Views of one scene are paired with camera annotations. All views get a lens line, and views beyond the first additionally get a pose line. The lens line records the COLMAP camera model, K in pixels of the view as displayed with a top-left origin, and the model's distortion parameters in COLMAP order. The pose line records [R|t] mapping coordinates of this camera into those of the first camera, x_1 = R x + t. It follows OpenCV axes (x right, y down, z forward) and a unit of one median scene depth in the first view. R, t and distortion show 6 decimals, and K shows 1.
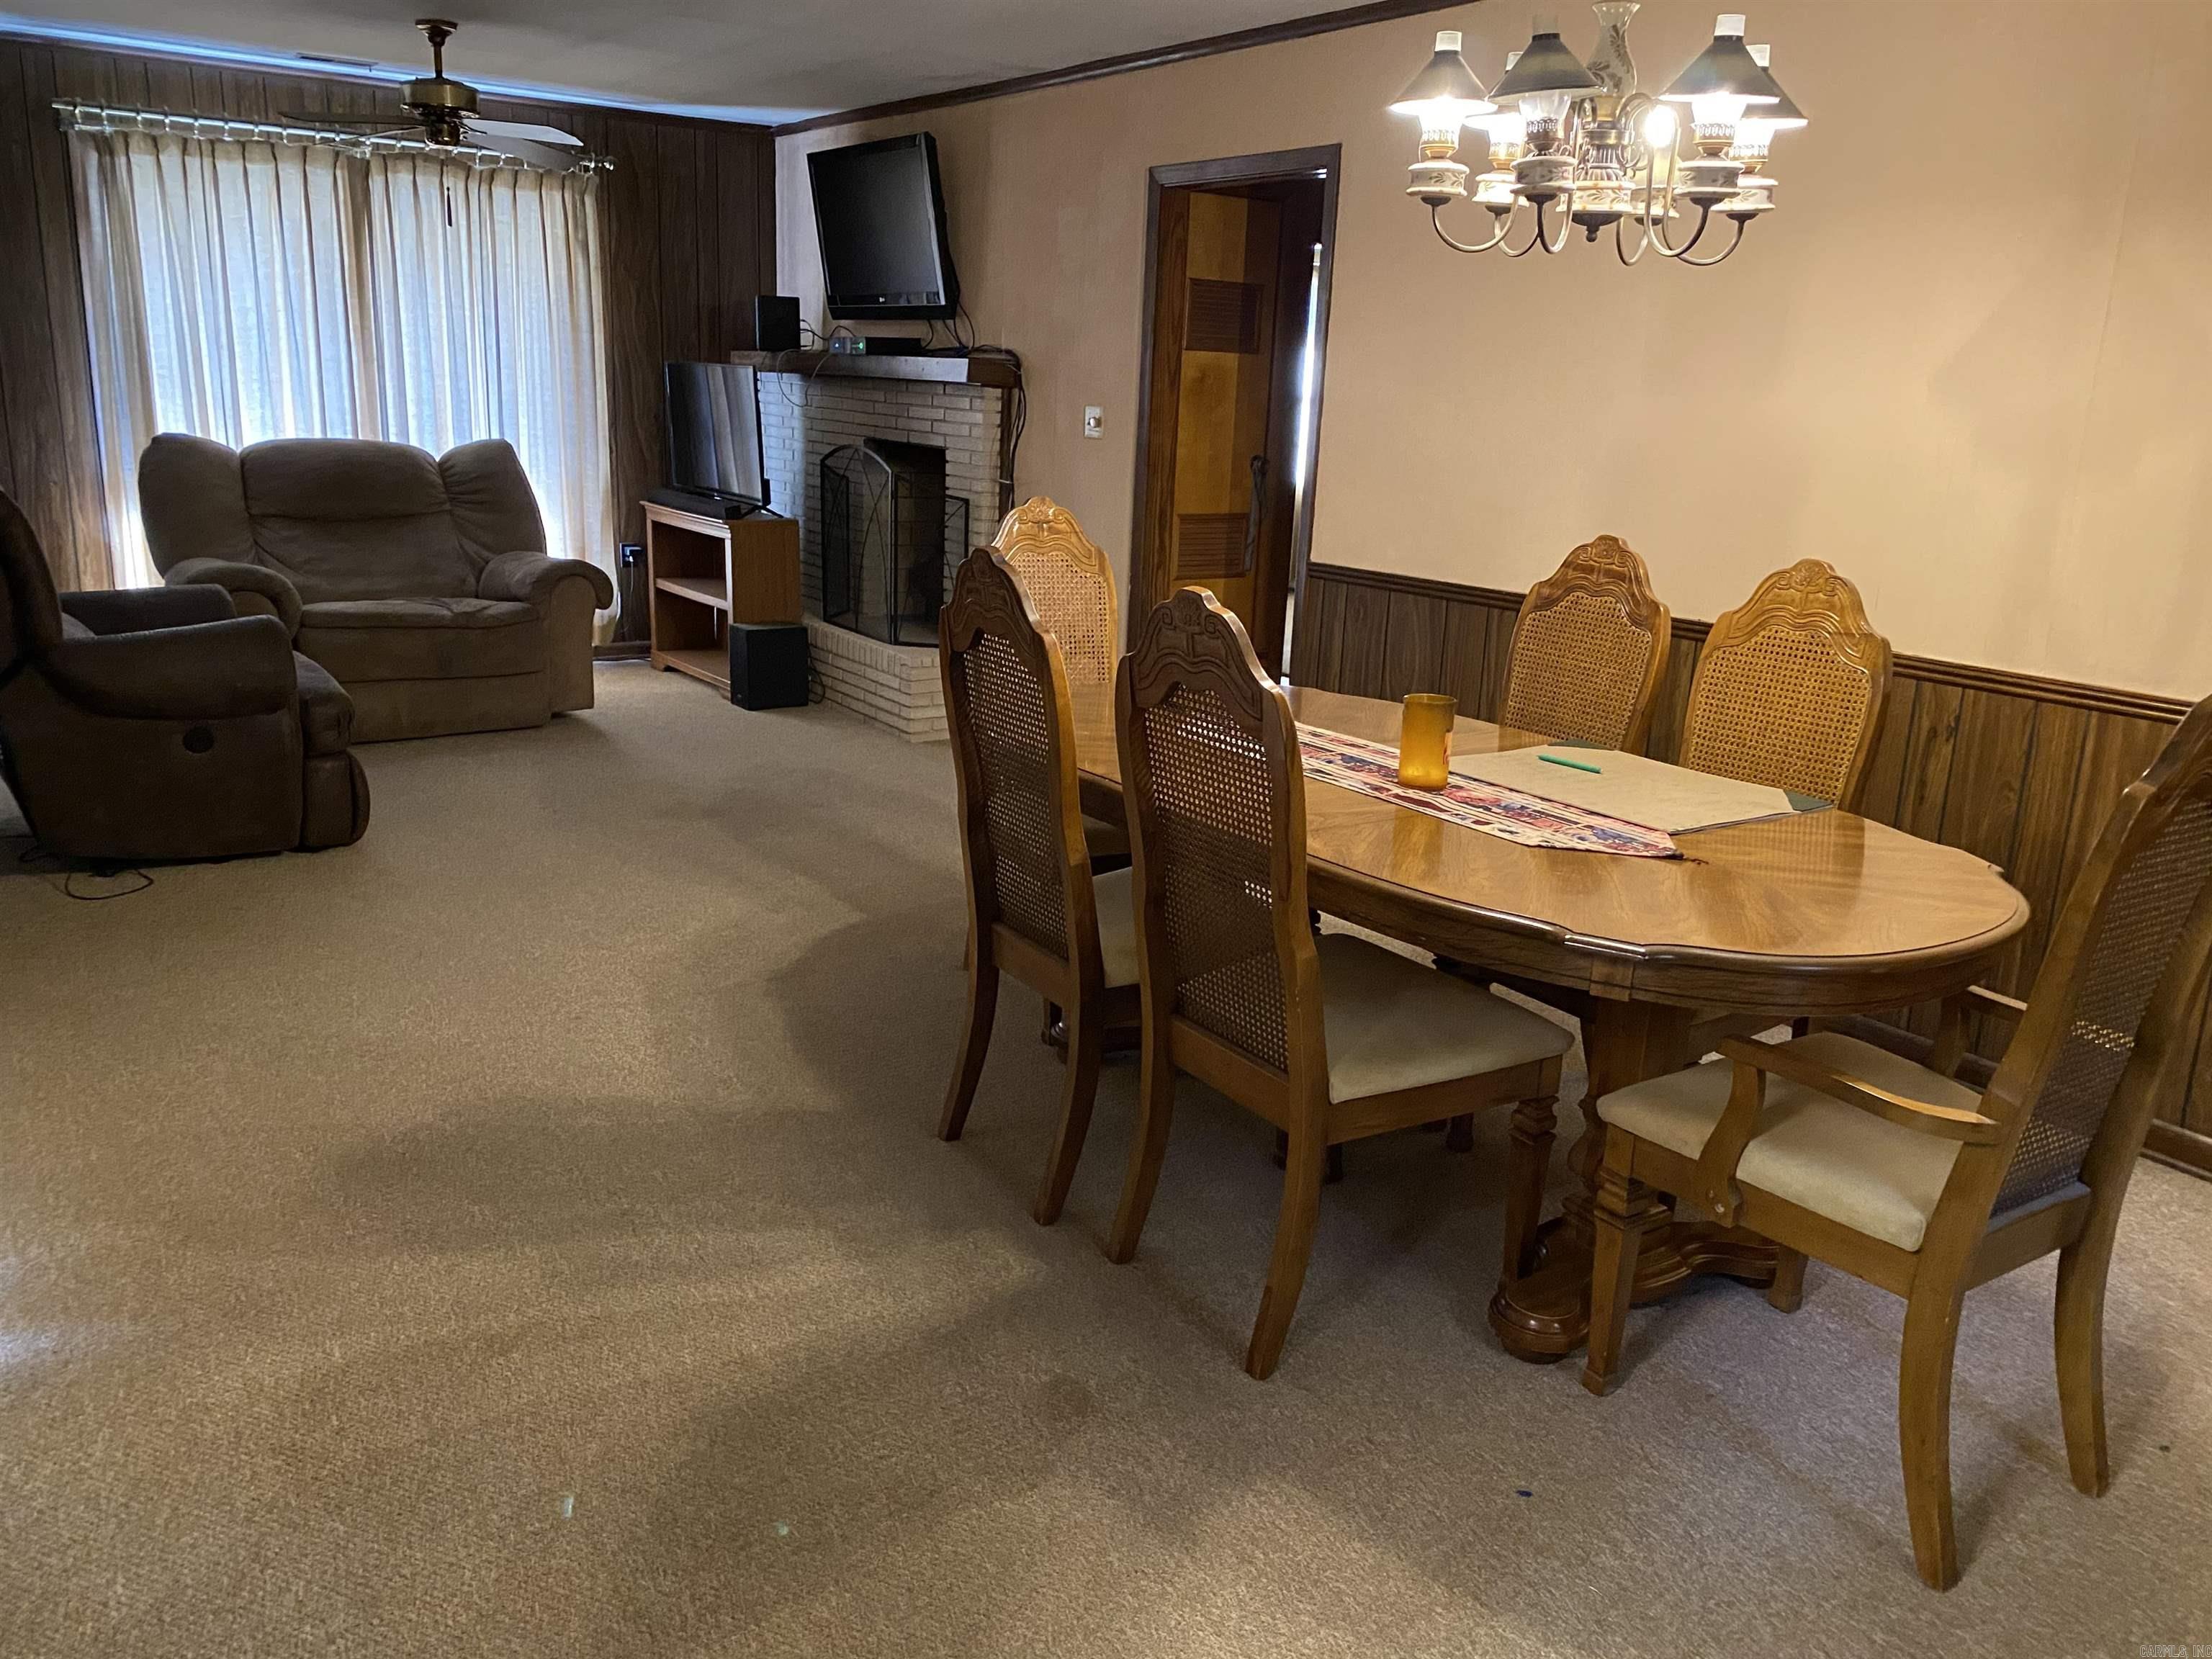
lens RADIAL K [[1670.1, 0, 1099.7], [0, 1670.1, 832.2], [0, 0, 1]] dist [0.038998, -0.043771]
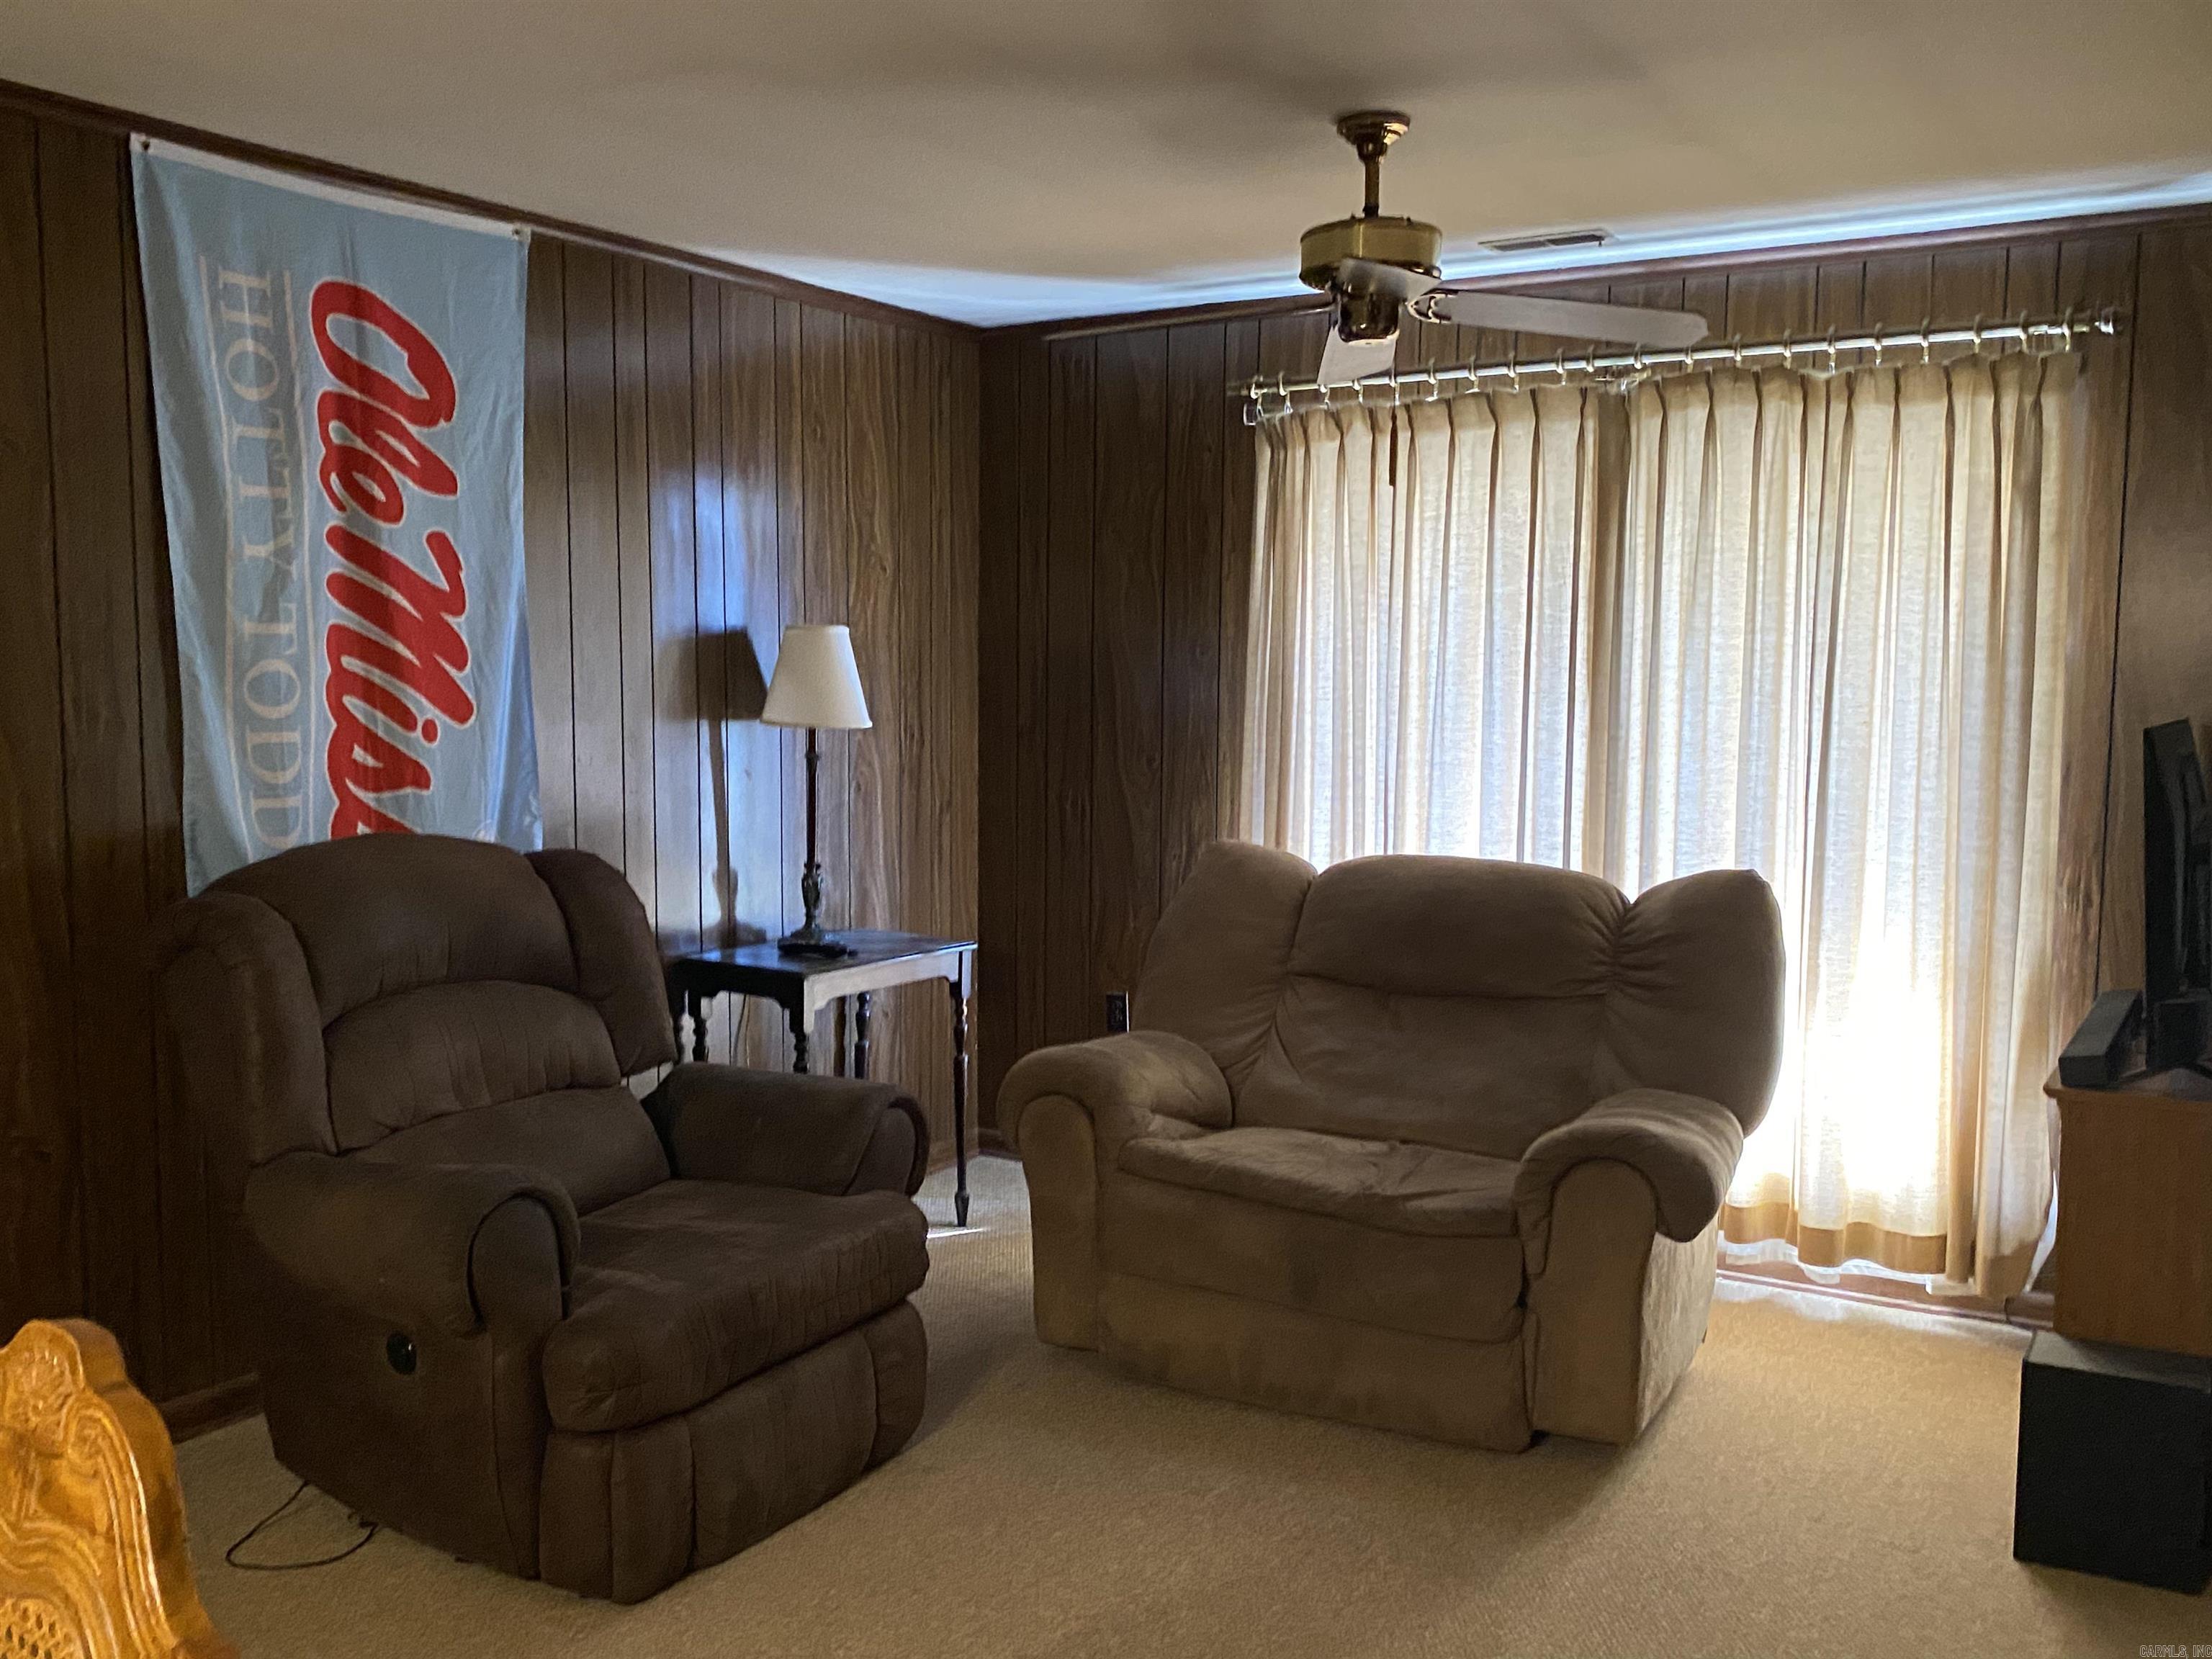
lens RADIAL K [[2110.5, 0, 1106.0], [0, 2110.5, 829.5], [0, 0, 1]] dist [0.082926, -0.096127]
pose [[0.414091, 0.016473, -0.910086, 0.155803], [-0.238012, 0.967009, -0.090792, -0.144253], [0.878566, 0.254208, 0.404350, 0.577934]]
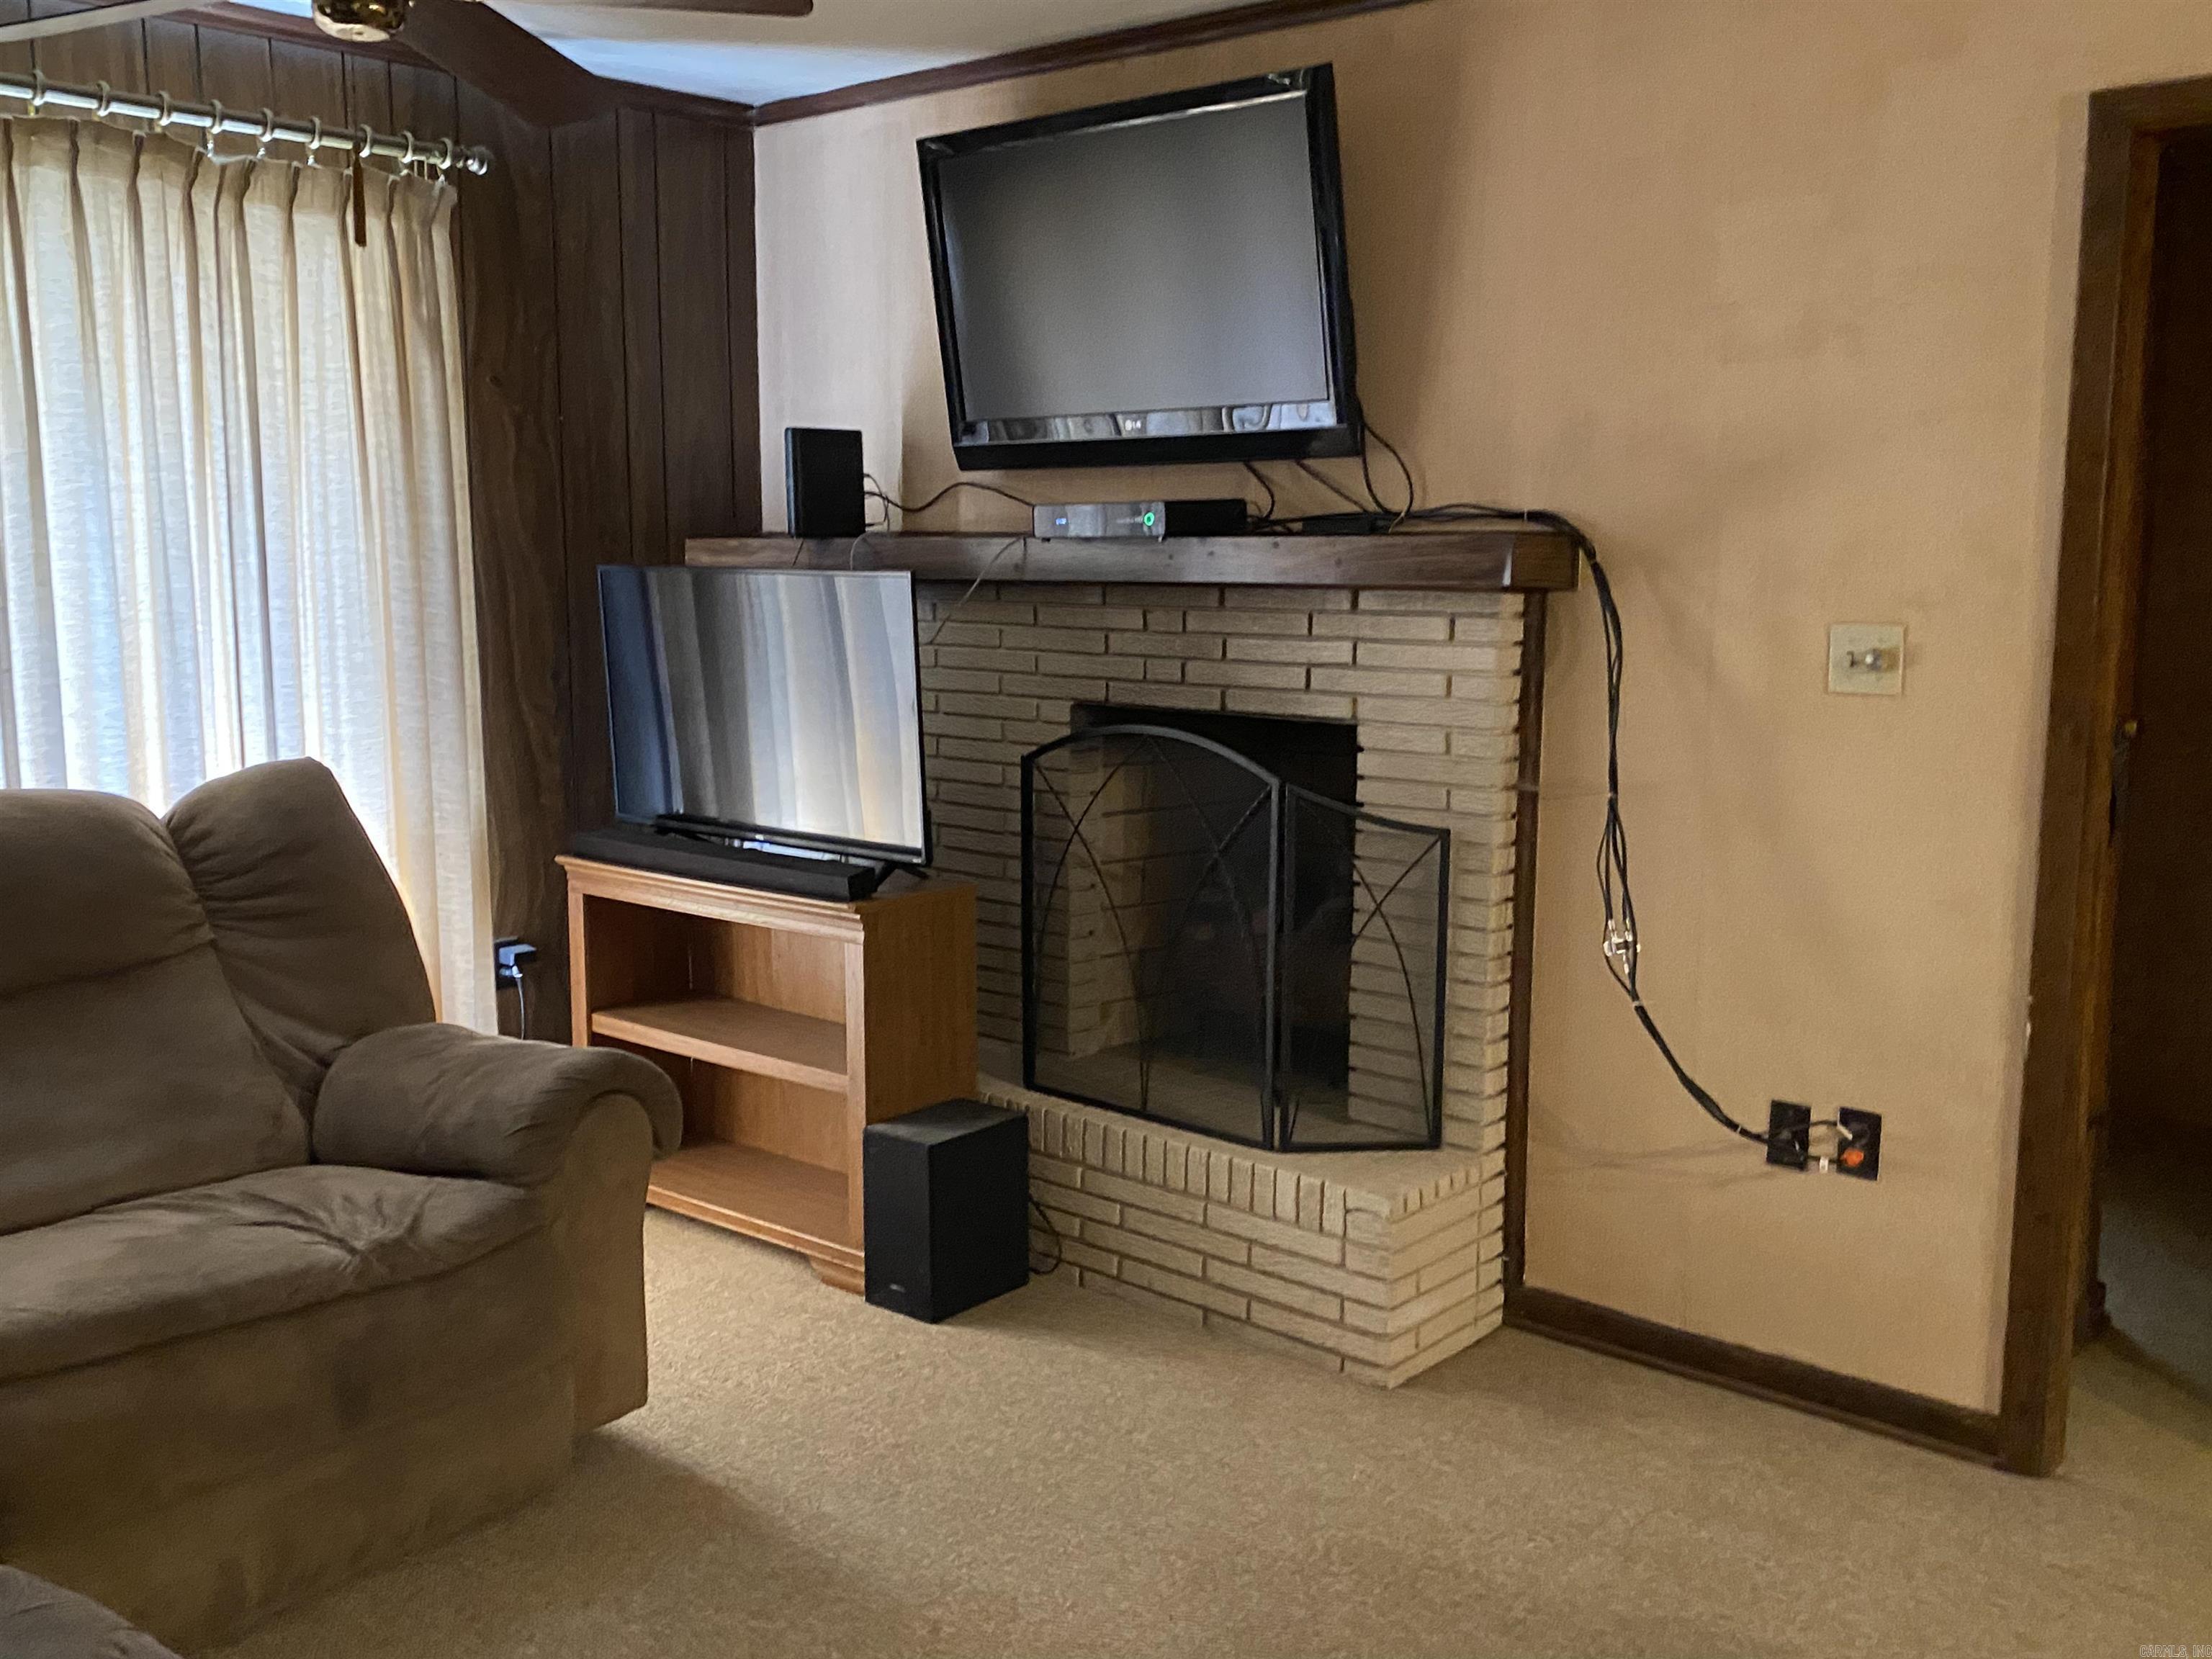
lens RADIAL K [[2093.5, 0, 1070.1], [0, 2093.5, 804.4], [0, 0, 1]] dist [0.213983, -0.303538]
pose [[0.974234, -0.069224, 0.214655, -0.292531], [0.098231, 0.986956, -0.127548, -0.136732], [-0.203026, 0.145347, 0.968326, 0.440233]]
